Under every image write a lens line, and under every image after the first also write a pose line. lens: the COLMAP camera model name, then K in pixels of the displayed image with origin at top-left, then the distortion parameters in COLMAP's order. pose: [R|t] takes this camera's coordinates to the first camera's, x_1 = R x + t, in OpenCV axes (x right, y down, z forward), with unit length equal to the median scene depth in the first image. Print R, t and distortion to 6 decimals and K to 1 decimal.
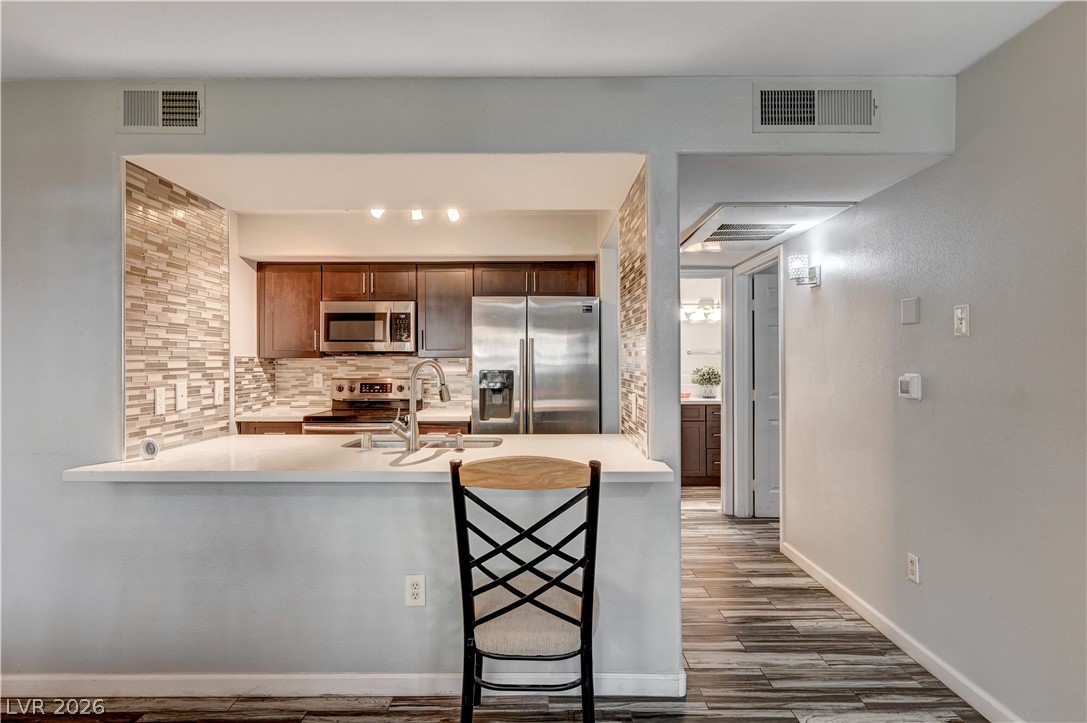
lens RADIAL K [[595.7, 0, 542.5], [0, 595.7, 361.4], [0, 0, 1]] dist [0.000729, -0.000003]
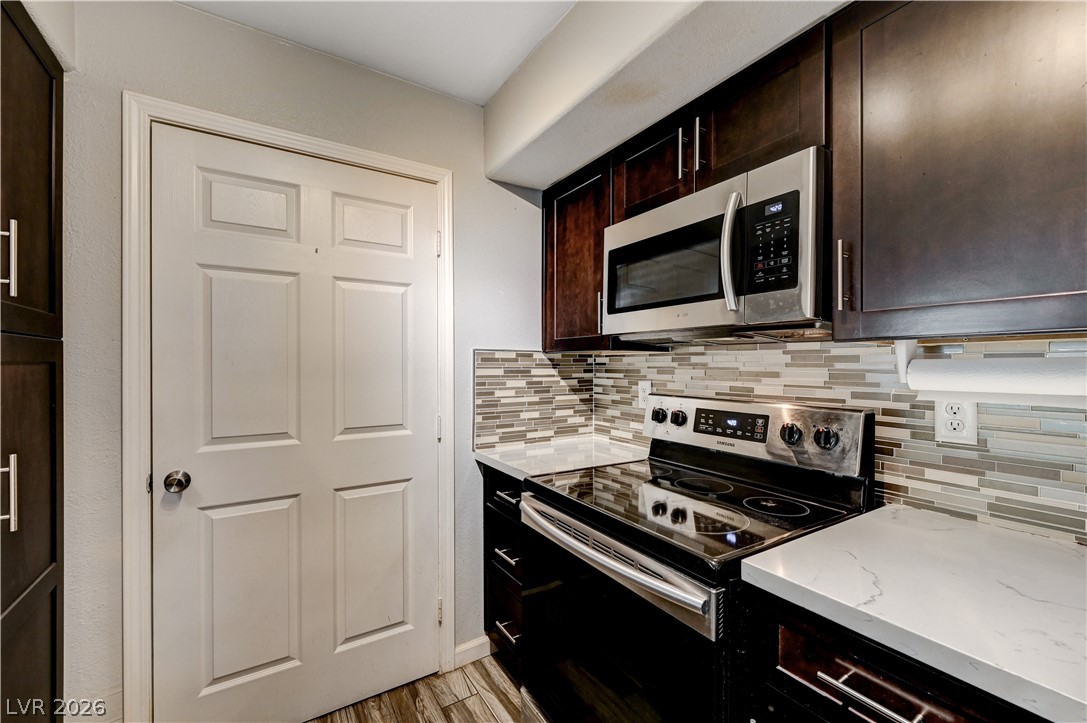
lens RADIAL K [[443.0, 0, 545.6], [0, 443.0, 368.6], [0, 0, 1]] dist [0.001009, -0.000011]
pose [[0.532336, 0.010018, -0.846474, -0.097115], [-0.004680, 0.999950, 0.008891, 0.005992], [0.846520, -0.000772, 0.532356, 0.744402]]
